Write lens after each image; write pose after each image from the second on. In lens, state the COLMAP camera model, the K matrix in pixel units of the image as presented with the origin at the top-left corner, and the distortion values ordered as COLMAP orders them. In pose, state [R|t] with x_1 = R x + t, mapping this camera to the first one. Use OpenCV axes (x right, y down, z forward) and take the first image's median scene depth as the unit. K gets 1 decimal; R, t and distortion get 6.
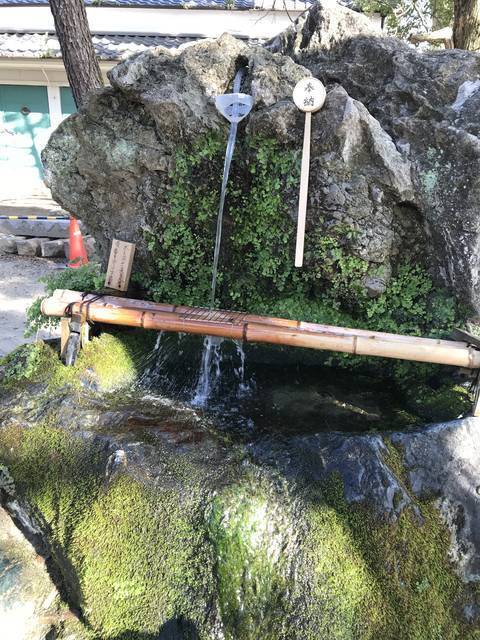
lens RADIAL K [[542.8, 0, 253.5], [0, 542.8, 317.9], [0, 0, 1]] dist [-0.006752, 0.012564]
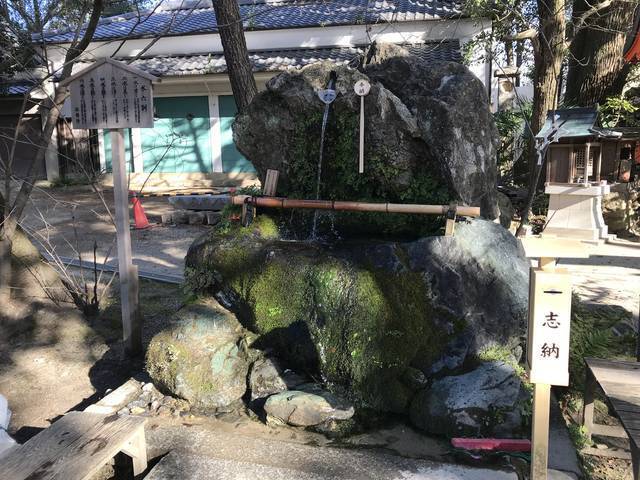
lens RADIAL K [[542.8, 0, 320.0], [0, 542.8, 240.0], [0, 0, 1]] dist [-0.006752, 0.012564]
pose [[0.989807, -0.026004, -0.140022, 0.201539], [0.007919, 0.991718, -0.128193, 0.390732], [0.142196, 0.125778, 0.981815, -0.896063]]
